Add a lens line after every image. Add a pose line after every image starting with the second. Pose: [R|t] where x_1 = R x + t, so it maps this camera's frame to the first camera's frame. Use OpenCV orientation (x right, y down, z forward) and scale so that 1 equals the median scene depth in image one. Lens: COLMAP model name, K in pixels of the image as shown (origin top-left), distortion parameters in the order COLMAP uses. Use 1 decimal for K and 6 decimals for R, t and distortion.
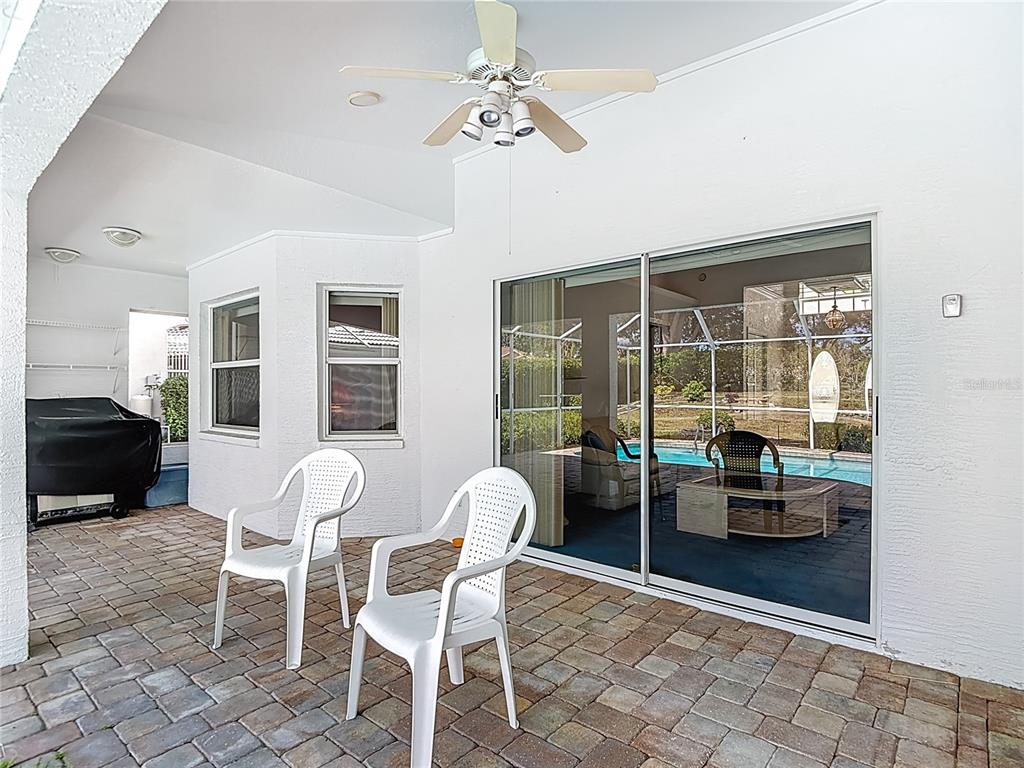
lens RADIAL K [[548.6, 0, 514.2], [0, 548.6, 393.5], [0, 0, 1]] dist [-0.012414, -0.006212]
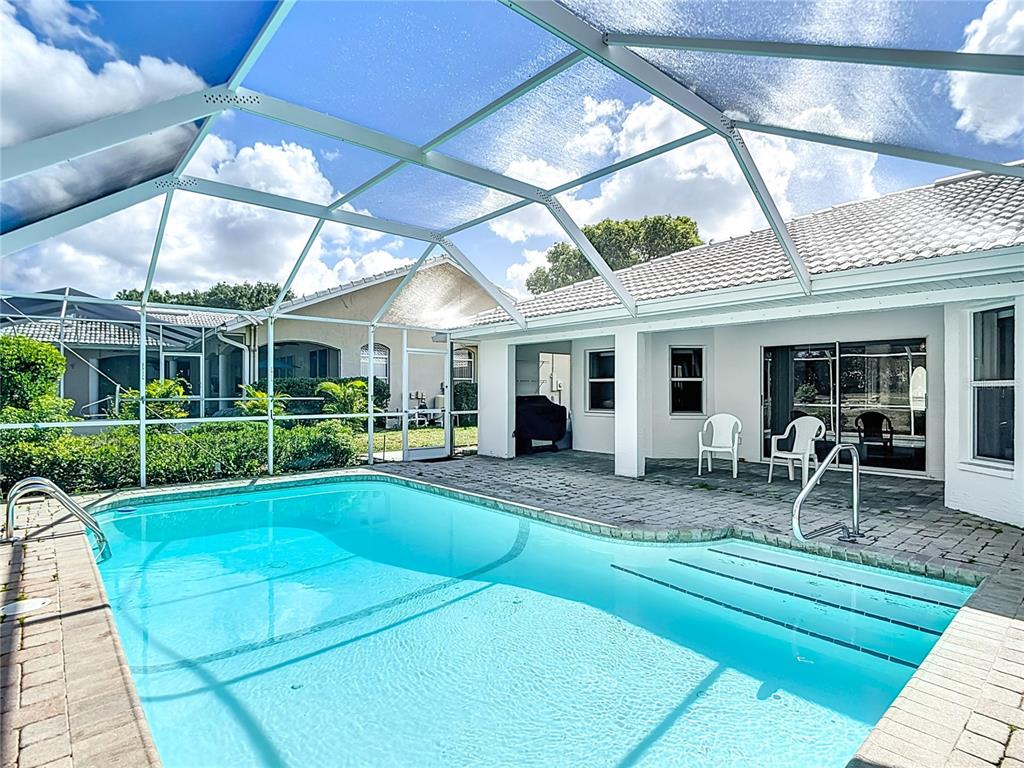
lens RADIAL K [[548.6, 0, 509.1], [0, 548.6, 390.2], [0, 0, 1]] dist [-0.012414, -0.006212]
pose [[0.988897, 0.004265, -0.148541, -0.531027], [-0.003916, 0.999989, 0.002647, -0.017122], [0.148550, -0.002036, 0.988903, -1.045838]]
